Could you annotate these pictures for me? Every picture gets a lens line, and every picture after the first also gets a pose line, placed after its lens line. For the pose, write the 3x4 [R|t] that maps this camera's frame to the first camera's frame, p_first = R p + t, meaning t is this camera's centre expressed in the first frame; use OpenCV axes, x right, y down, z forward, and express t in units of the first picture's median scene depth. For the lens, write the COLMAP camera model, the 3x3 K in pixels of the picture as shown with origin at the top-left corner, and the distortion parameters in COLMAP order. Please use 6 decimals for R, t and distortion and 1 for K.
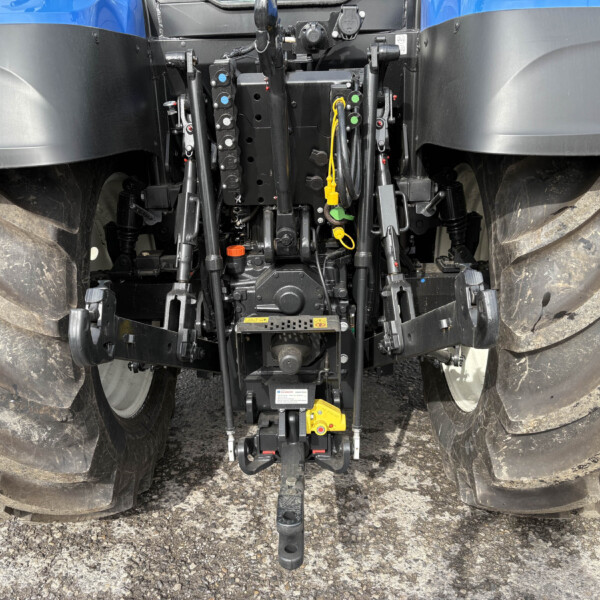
lens RADIAL K [[617.2, 0, 300.0], [0, 617.2, 300.0], [0, 0, 1]] dist [0.059955, 0.011512]
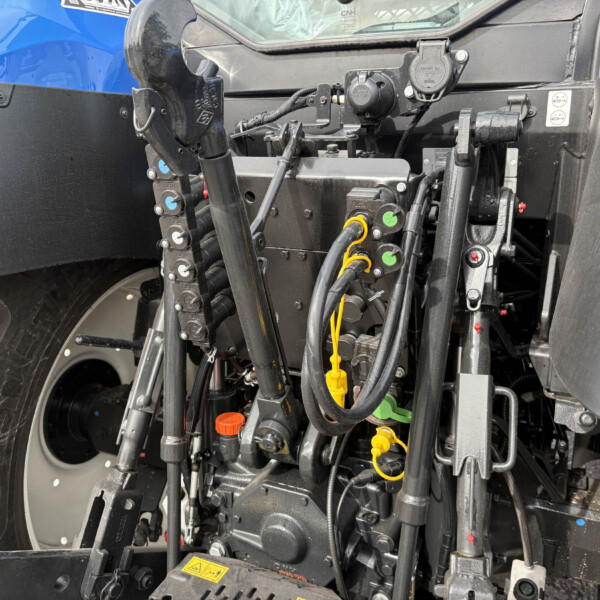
lens RADIAL K [[624.3, 0, 284.6], [0, 624.3, 301.8], [0, 0, 1]] dist [0.012454, 0.004352]
pose [[0.908952, 0.131269, -0.395696, 0.193086], [-0.157577, 0.986901, -0.034571, -0.202337], [0.385975, 0.093776, 0.917731, 0.459582]]
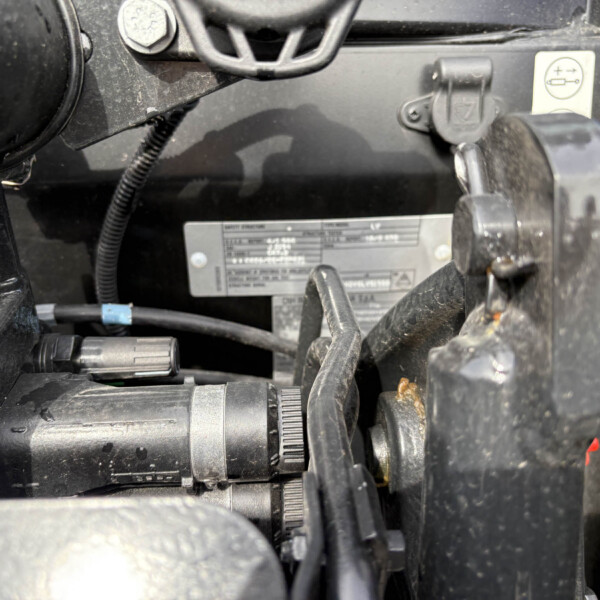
lens RADIAL K [[624.3, 0, 284.6], [0, 624.3, 301.8], [0, 0, 1]] dist [0.012454, 0.004352]
pose [[0.998552, -0.001452, 0.053774, 0.072941], [0.003936, 0.998928, -0.046124, -0.361959], [-0.053649, 0.046269, 0.997487, 0.868716]]
